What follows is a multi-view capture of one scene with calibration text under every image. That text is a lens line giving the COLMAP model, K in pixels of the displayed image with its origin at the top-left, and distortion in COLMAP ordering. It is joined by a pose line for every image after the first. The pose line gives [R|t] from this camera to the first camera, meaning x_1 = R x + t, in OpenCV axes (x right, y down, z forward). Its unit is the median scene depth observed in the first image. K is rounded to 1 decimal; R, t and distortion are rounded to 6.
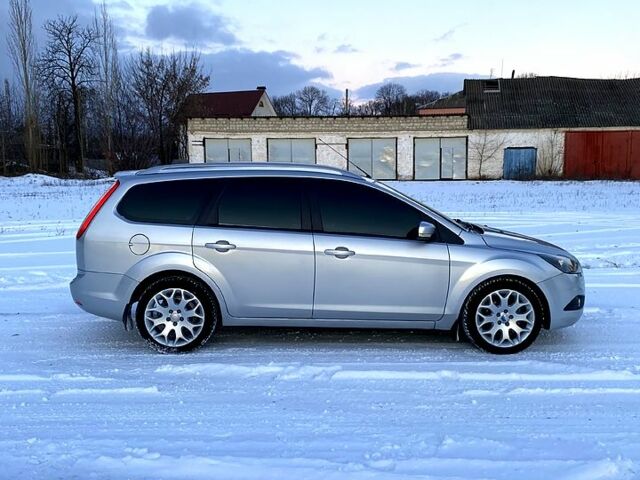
lens RADIAL K [[640.0, 0, 320.0], [0, 640.0, 240.0], [0, 0, 1]] dist [0.133353, -0.329822]
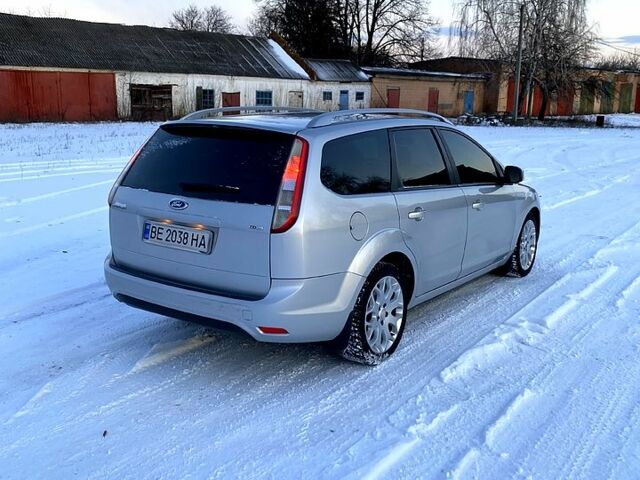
lens RADIAL K [[640.0, 0, 320.0], [0, 640.0, 240.0], [0, 0, 1]] dist [0.133353, -0.329822]
pose [[0.579820, -0.153590, 0.800137, -0.124690], [0.081775, 0.988082, 0.130408, -0.010494], [-0.810630, -0.010182, 0.585470, 0.088878]]
